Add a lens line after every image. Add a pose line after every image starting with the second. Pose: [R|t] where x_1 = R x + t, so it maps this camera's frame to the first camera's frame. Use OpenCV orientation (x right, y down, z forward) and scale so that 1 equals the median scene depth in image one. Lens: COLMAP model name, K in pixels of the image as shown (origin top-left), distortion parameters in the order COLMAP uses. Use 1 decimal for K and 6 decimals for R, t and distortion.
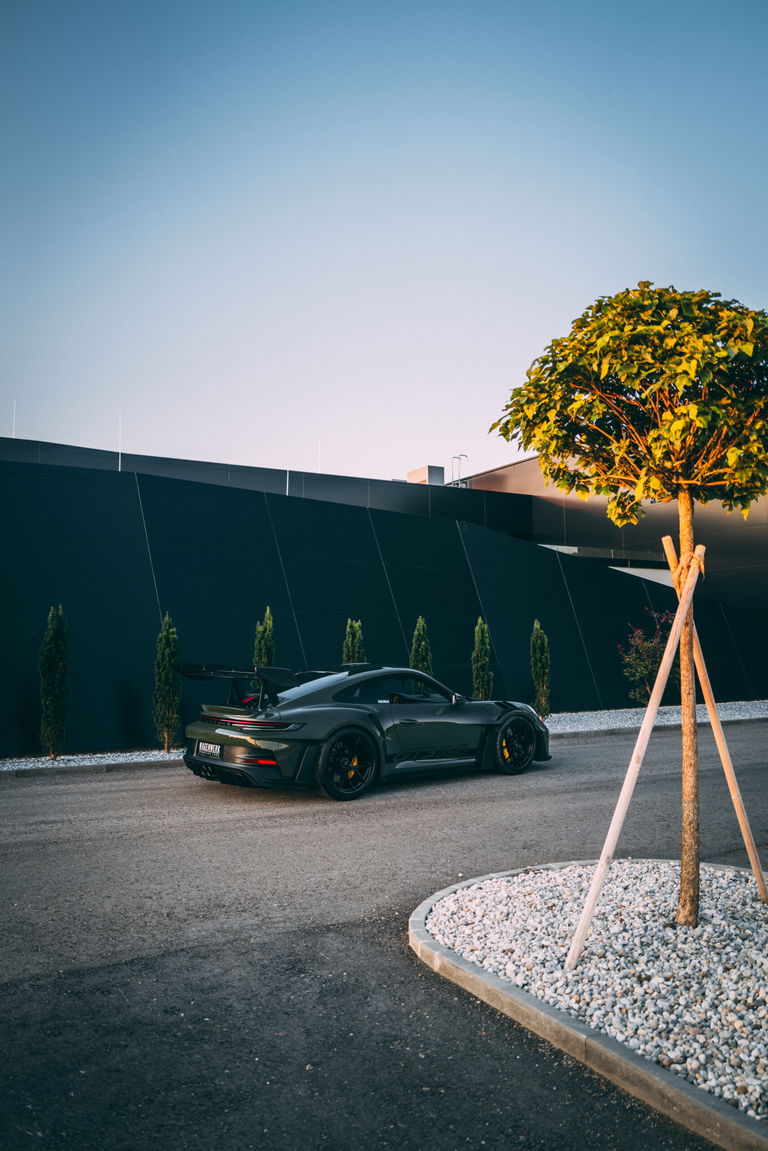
lens RADIAL K [[853.2, 0, 380.5], [0, 853.2, 579.0], [0, 0, 1]] dist [-0.021515, 0.025273]
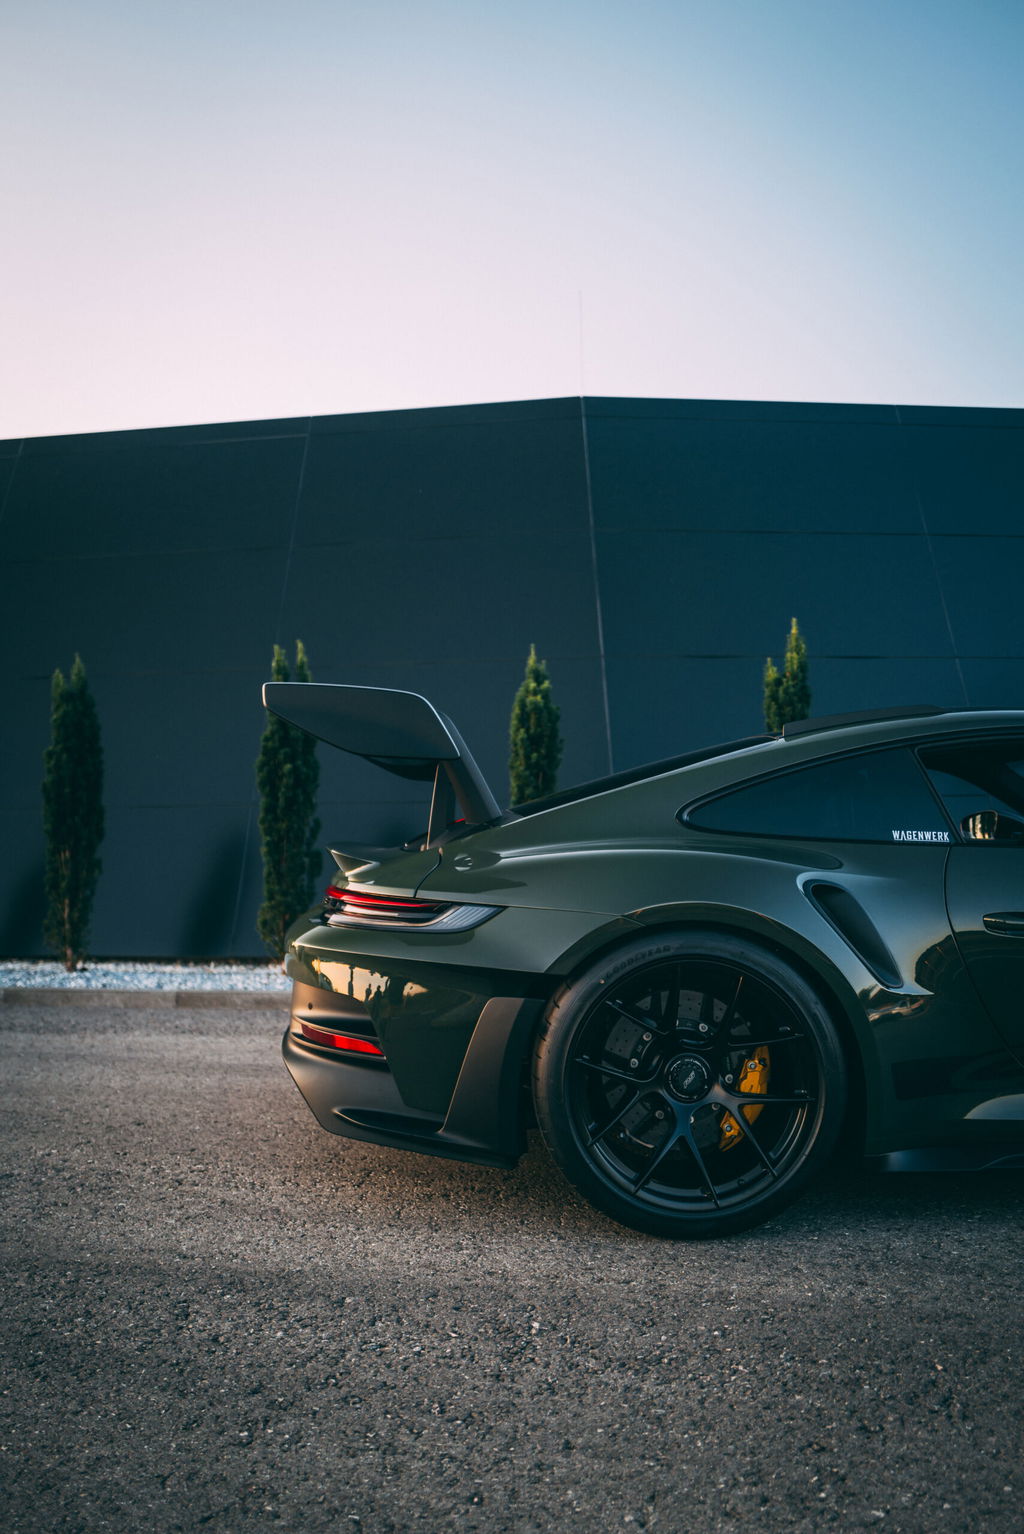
lens RADIAL K [[1137.1, 0, 522.6], [0, 1137.1, 766.8], [0, 0, 1]] dist [-0.021515, 0.025273]
pose [[0.785603, -0.039223, -0.617486, 0.100375], [0.057595, 0.998291, 0.009863, 0.101328], [0.616044, -0.043312, 0.786520, 0.597885]]
